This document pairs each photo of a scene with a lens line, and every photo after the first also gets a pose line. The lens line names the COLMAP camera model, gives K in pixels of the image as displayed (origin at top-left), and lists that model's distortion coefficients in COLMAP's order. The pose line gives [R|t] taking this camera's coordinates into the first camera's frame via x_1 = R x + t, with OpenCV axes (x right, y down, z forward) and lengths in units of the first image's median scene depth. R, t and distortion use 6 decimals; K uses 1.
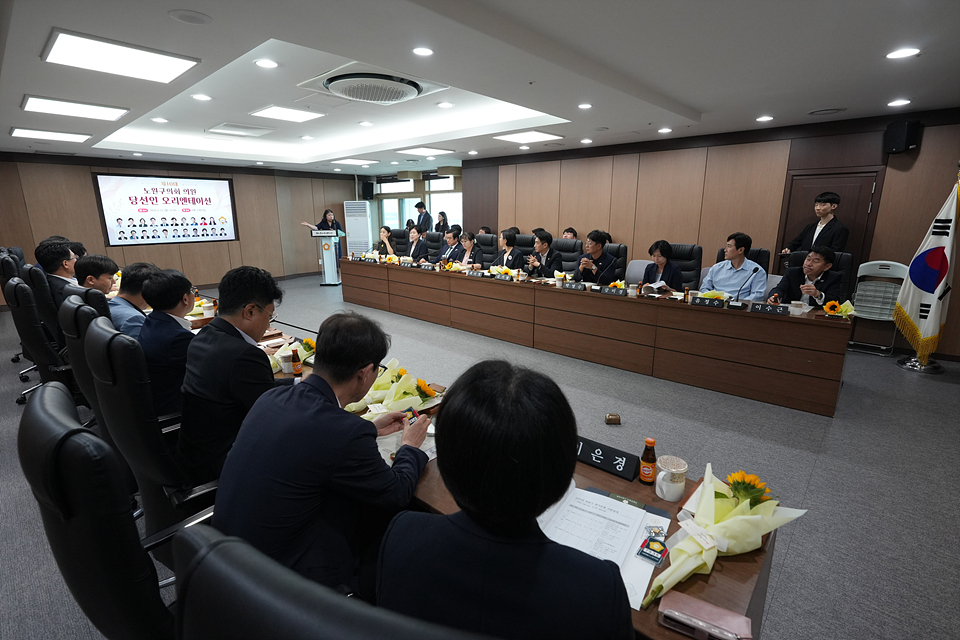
lens RADIAL K [[431.8, 0, 477.0], [0, 431.8, 313.4], [0, 0, 1]] dist [-0.027928, 0.000407]
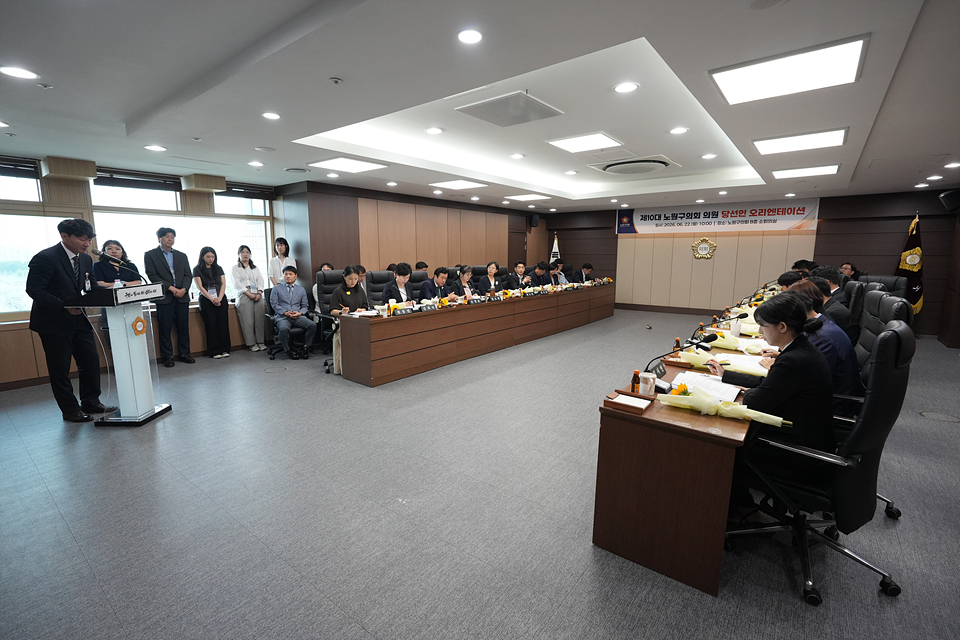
lens RADIAL K [[431.8, 0, 479.4], [0, 431.8, 319.6], [0, 0, 1]] dist [-0.027928, 0.000407]
pose [[-0.068396, -0.155705, 0.985433, -0.768715], [0.217781, 0.961595, 0.167054, -0.157894], [-0.973598, 0.226034, -0.031859, 0.694140]]
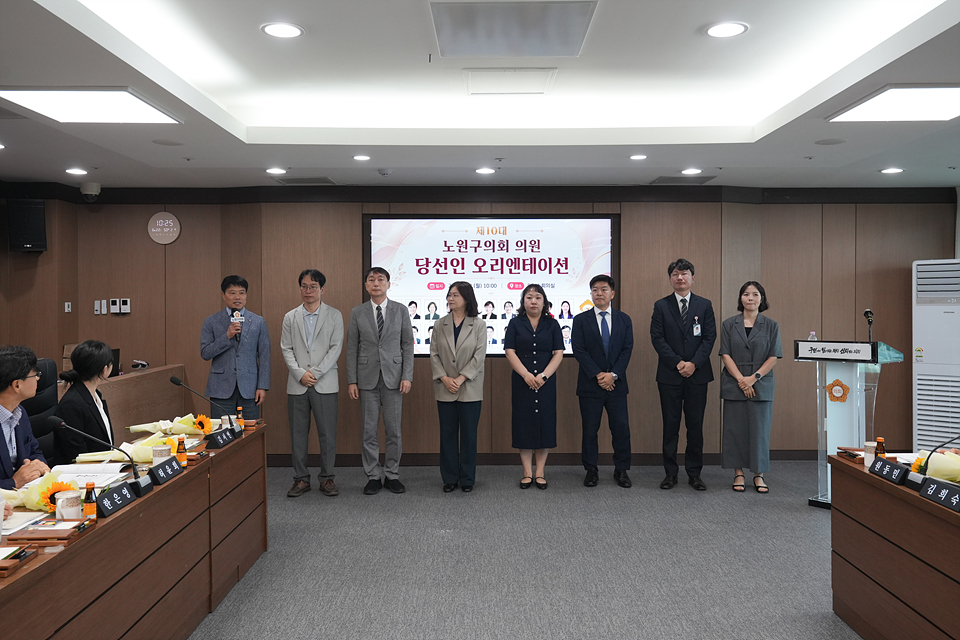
lens RADIAL K [[774.9, 0, 477.1], [0, 774.9, 303.4], [0, 0, 1]] dist [-0.008182, -0.001459]
pose [[0.665365, 0.004483, -0.746504, -0.088294], [-0.167367, 0.975422, -0.143318, -0.088931], [0.727514, 0.220299, 0.649762, 0.391376]]
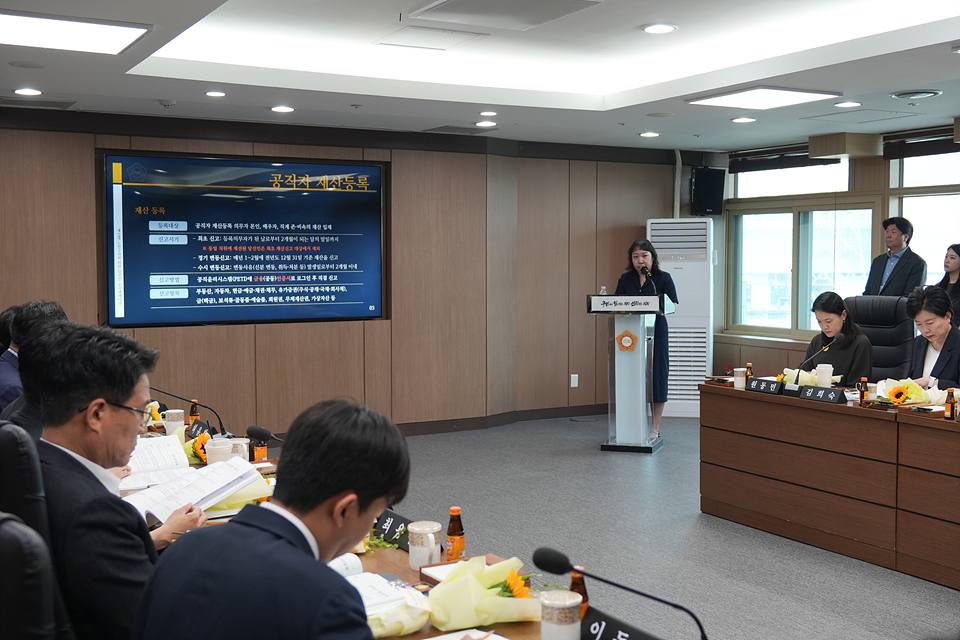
lens RADIAL K [[1073.7, 0, 473.9], [0, 1073.7, 315.5], [0, 0, 1]] dist [-0.008000, 0.000000]
pose [[0.947601, 0.016864, -0.319010, -0.185015], [-0.070952, 0.984774, -0.158700, -0.025661], [0.311476, 0.173019, 0.934370, 0.120726]]
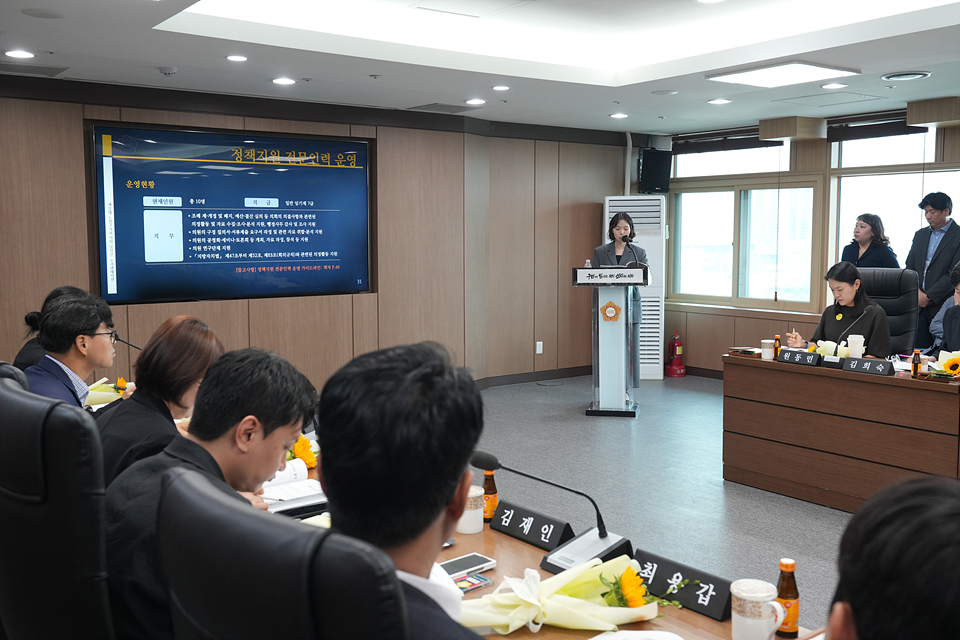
lens RADIAL K [[915.5, 0, 476.3], [0, 915.5, 316.5], [0, 0, 1]] dist [-0.004549, 0.000000]
pose [[0.979298, 0.016371, -0.201761, -0.302281], [-0.043294, 0.990600, -0.129760, -0.041961], [0.197740, 0.135808, 0.970801, 0.197255]]
